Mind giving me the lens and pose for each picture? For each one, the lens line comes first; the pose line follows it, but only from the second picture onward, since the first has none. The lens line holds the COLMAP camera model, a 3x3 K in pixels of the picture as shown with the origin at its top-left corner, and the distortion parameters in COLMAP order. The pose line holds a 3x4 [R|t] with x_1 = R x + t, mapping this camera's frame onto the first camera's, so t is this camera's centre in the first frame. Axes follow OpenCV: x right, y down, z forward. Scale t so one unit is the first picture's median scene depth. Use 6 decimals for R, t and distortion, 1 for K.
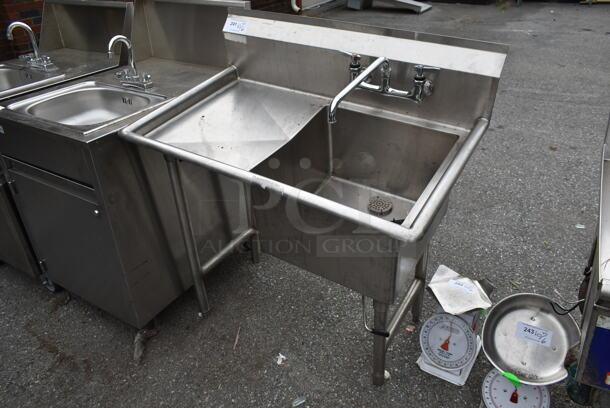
lens RADIAL K [[471.8, 0, 305.0], [0, 471.8, 204.0], [0, 0, 1]] dist [-0.018944, 0.010729]
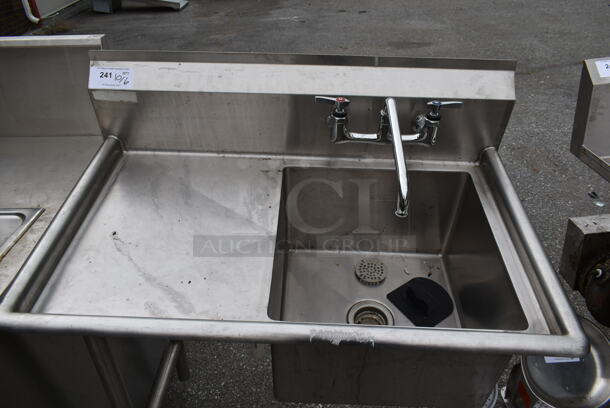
lens RADIAL K [[471.8, 0, 305.0], [0, 471.8, 204.0], [0, 0, 1]] dist [-0.018944, 0.010729]
pose [[0.859182, -0.272801, 0.432881, -0.249465], [0.265842, 0.960865, 0.077893, -0.197286], [-0.437190, 0.048153, 0.898079, 0.324483]]
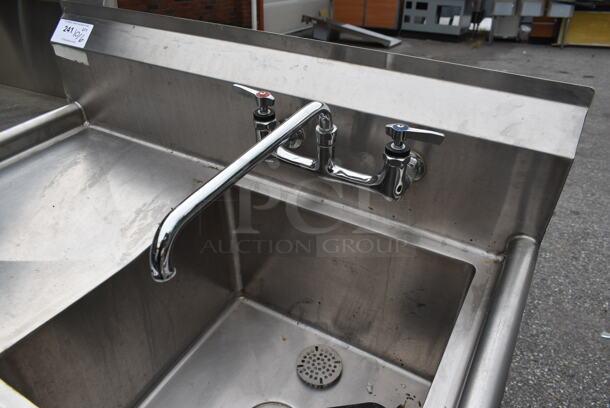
lens RADIAL K [[471.8, 0, 305.0], [0, 471.8, 204.0], [0, 0, 1]] dist [-0.018944, 0.010729]
pose [[0.997458, 0.024879, 0.066779, 0.100641], [-0.020707, 0.997832, -0.062468, -0.149082], [-0.068188, 0.060927, 0.995810, 0.445382]]
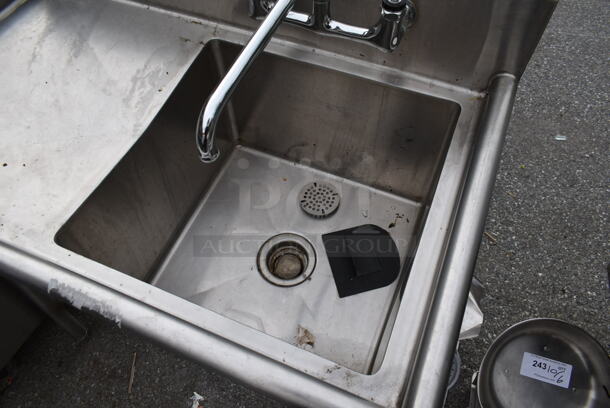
lens RADIAL K [[471.8, 0, 305.0], [0, 471.8, 204.0], [0, 0, 1]] dist [-0.018944, 0.010729]
pose [[0.985271, -0.114496, 0.127010, 0.059867], [0.070643, 0.948942, 0.307440, -0.183065], [-0.155726, -0.293939, 0.943053, 0.412054]]
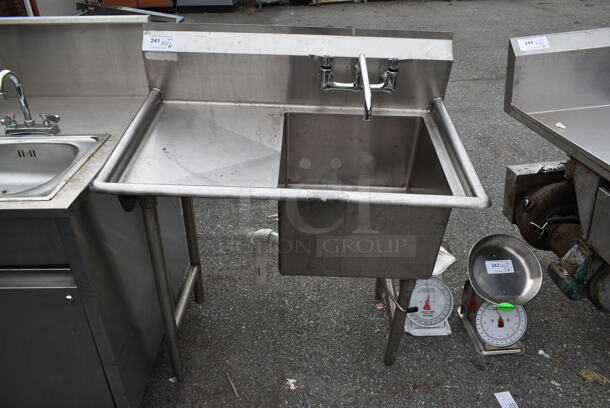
lens RADIAL K [[471.8, 0, 305.0], [0, 471.8, 204.0], [0, 0, 1]] dist [-0.018944, 0.010729]
pose [[0.848321, -0.254520, 0.464297, -0.407857], [0.264900, 0.963269, 0.044047, -0.057470], [-0.458454, 0.085626, 0.884584, 0.130383]]
